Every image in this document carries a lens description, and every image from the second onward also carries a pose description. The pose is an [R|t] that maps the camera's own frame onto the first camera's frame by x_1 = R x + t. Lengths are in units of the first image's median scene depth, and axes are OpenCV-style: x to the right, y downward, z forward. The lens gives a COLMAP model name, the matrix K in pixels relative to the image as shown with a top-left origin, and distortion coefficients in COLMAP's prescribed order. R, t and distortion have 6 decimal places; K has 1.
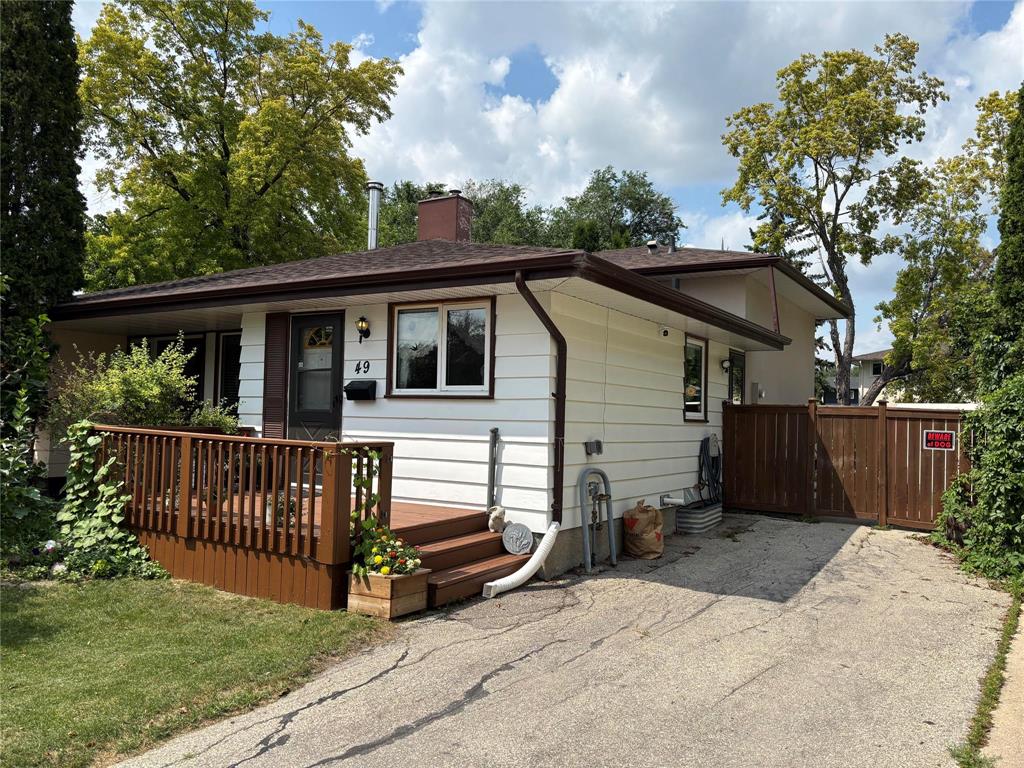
lens RADIAL K [[780.5, 0, 512.5], [0, 780.5, 384.4], [0, 0, 1]] dist [0.045931, -0.053216]
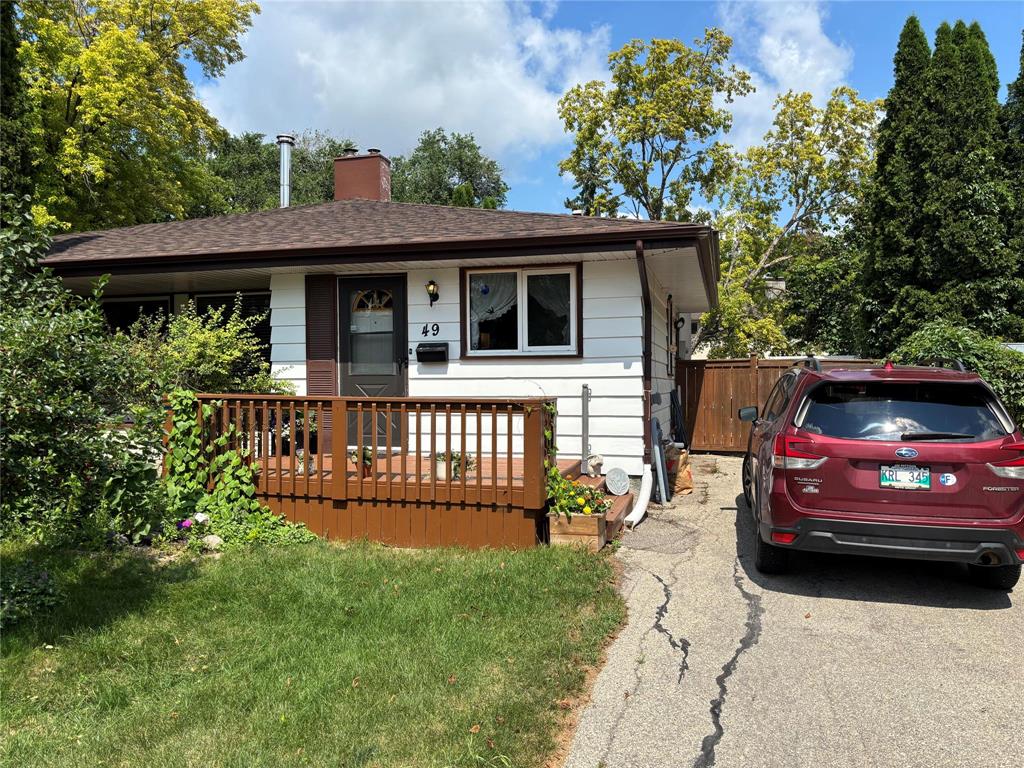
lens RADIAL K [[780.5, 0, 529.2], [0, 780.5, 383.4], [0, 0, 1]] dist [0.045931, -0.053216]
pose [[0.951284, -0.029490, 0.306902, -0.391358], [0.014871, 0.998645, 0.049863, -0.000759], [-0.307956, -0.042870, 0.950434, -0.017210]]
